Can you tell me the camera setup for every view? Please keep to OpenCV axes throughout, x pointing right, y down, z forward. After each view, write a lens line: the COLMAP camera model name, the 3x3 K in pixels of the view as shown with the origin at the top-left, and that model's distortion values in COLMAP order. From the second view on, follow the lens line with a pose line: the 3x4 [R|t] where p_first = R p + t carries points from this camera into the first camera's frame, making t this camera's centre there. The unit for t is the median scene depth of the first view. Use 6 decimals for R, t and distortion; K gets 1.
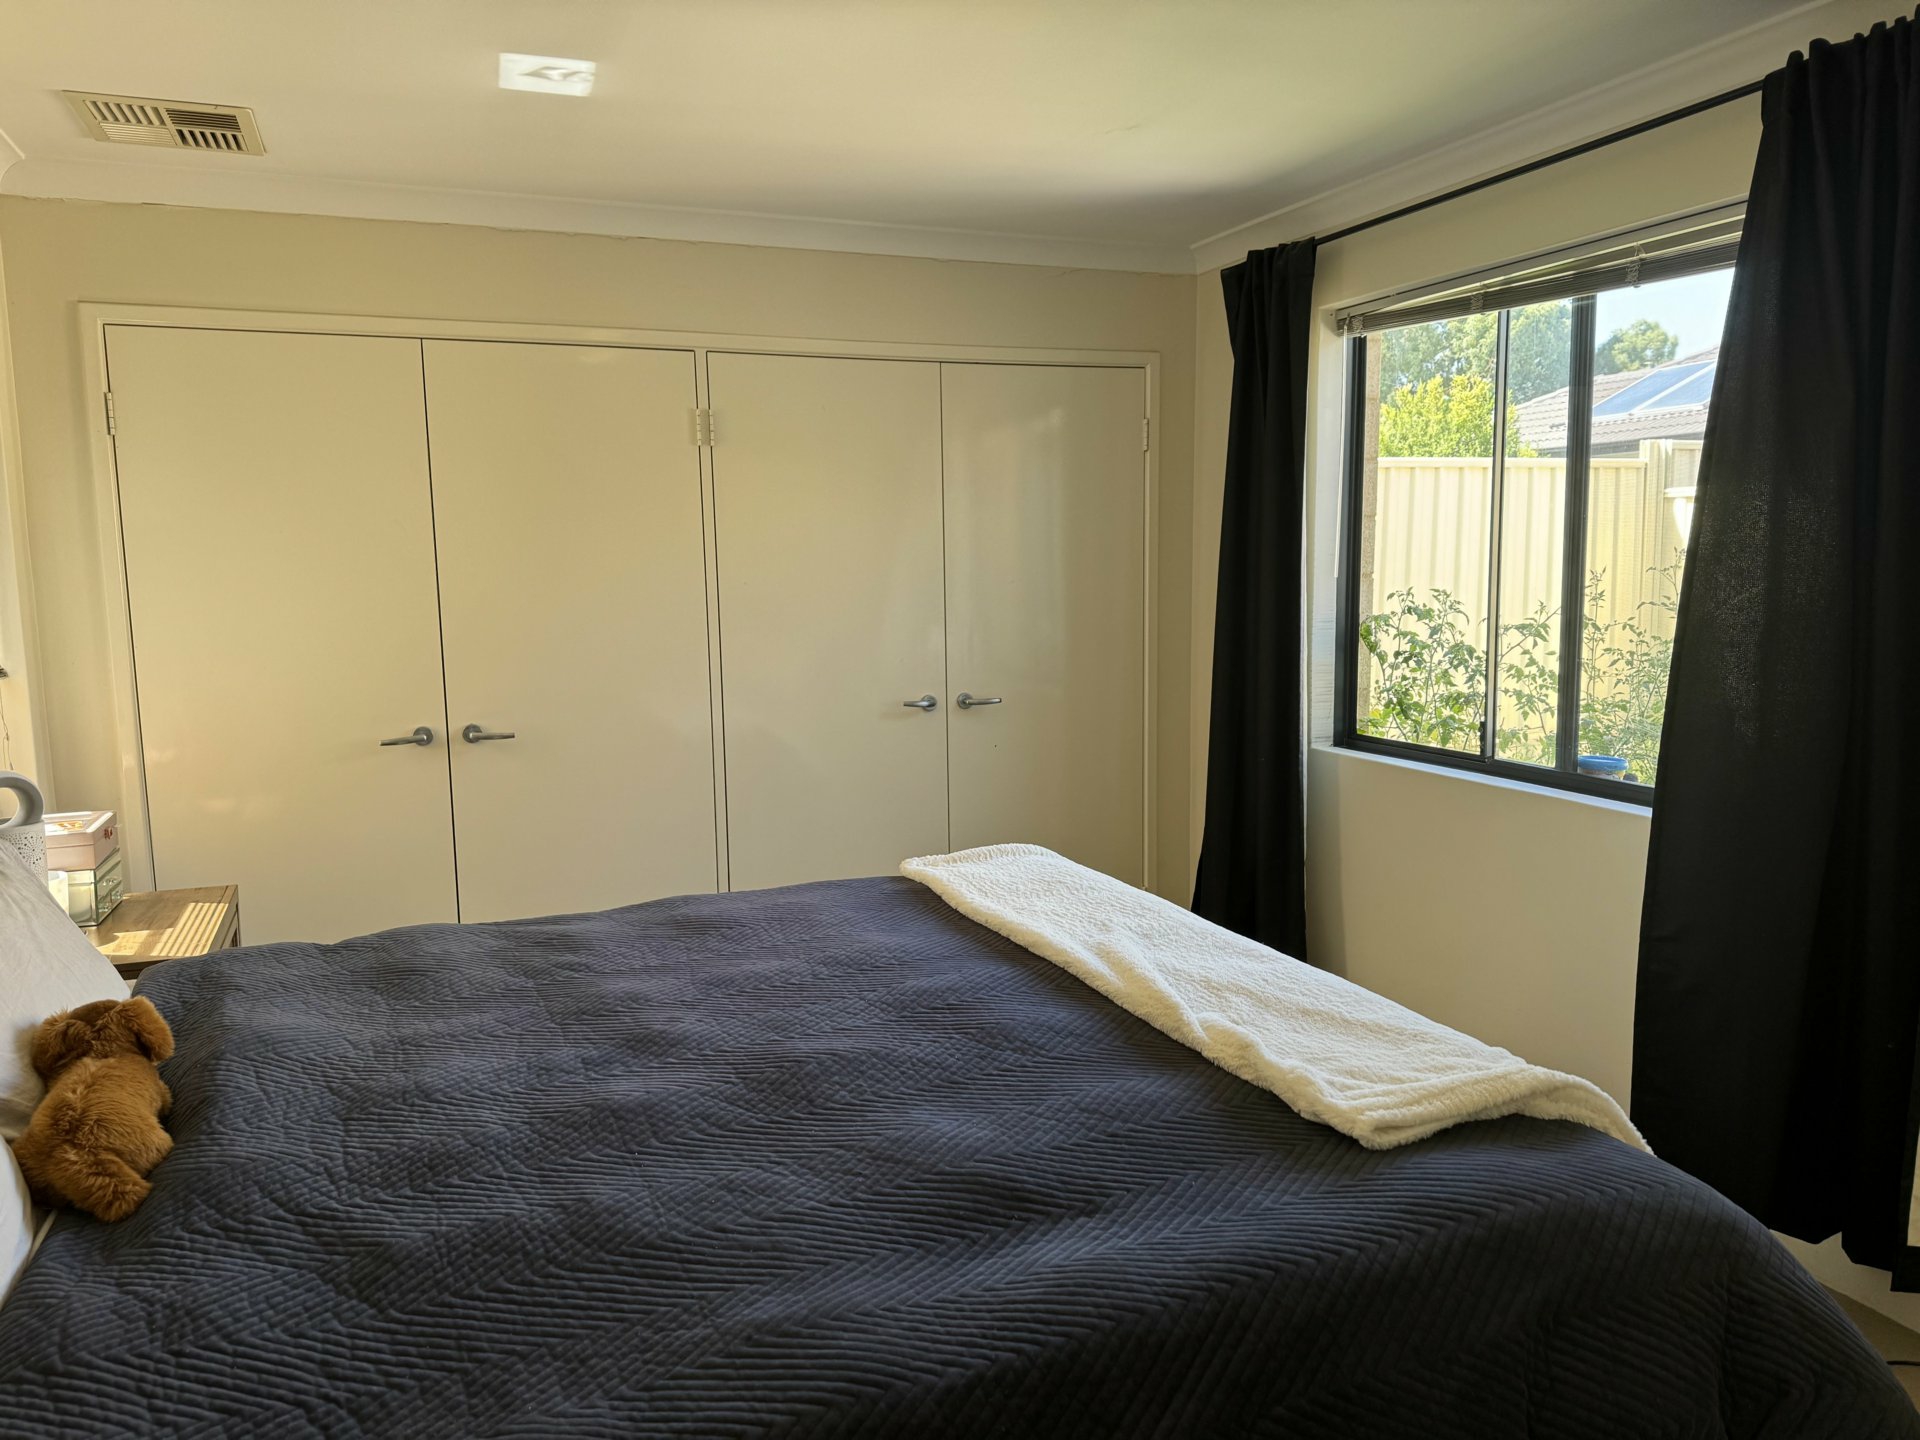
lens RADIAL K [[1333.5, 0, 968.0], [0, 1333.5, 710.7], [0, 0, 1]] dist [0.063161, -0.078547]
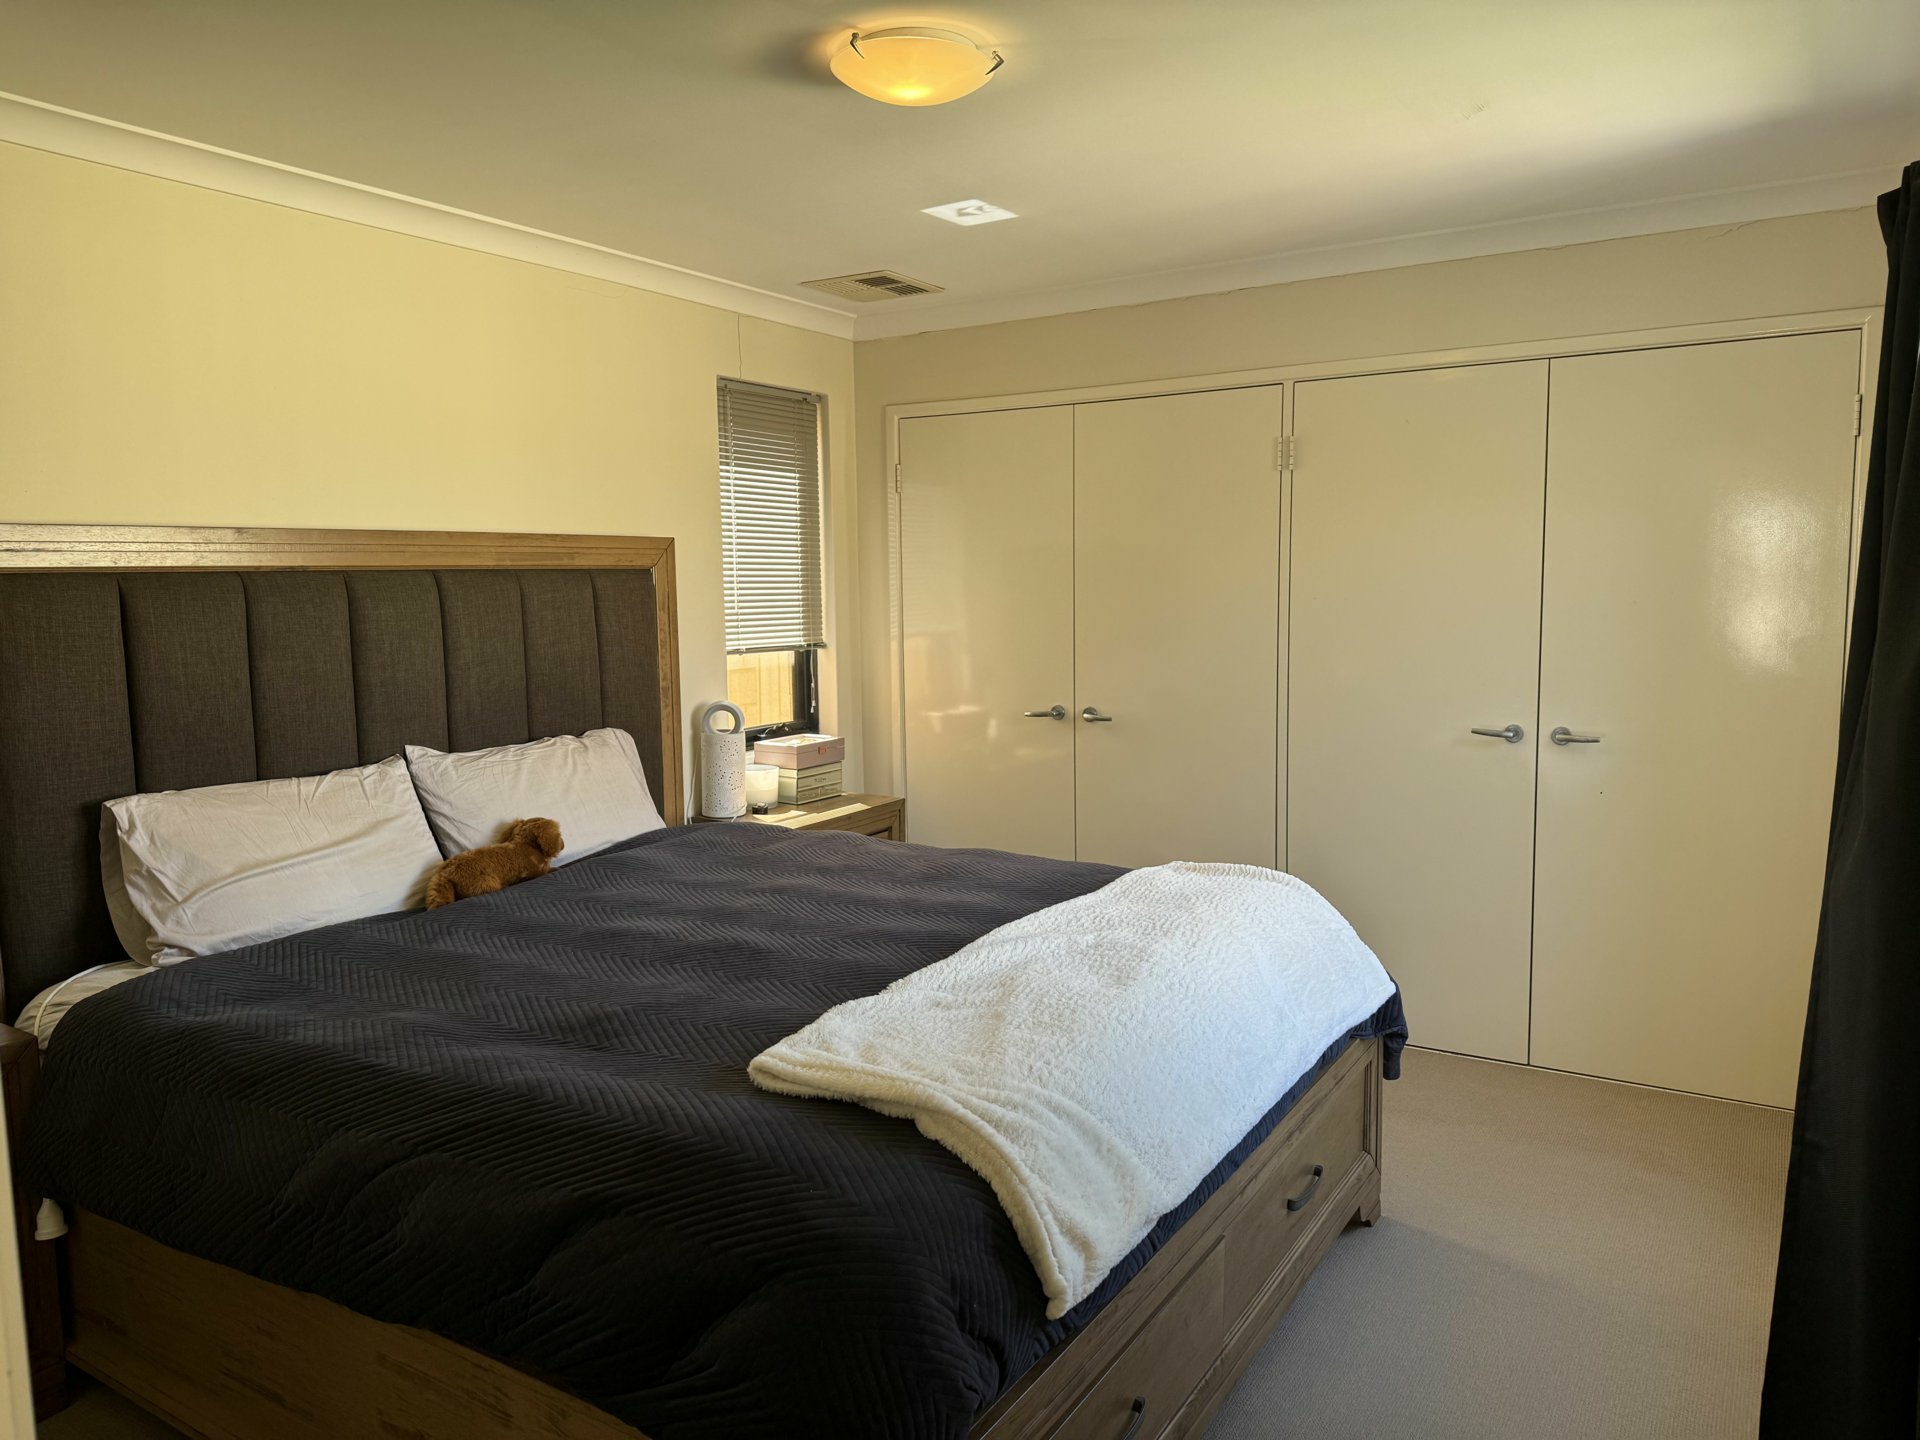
lens RADIAL K [[1333.5, 0, 977.3], [0, 1333.5, 726.2], [0, 0, 1]] dist [0.063161, -0.078547]
pose [[0.584633, 0.102195, -0.804835, 0.574377], [-0.090140, 0.994075, 0.060747, -0.038402], [0.806275, 0.037033, 0.590381, 0.180204]]
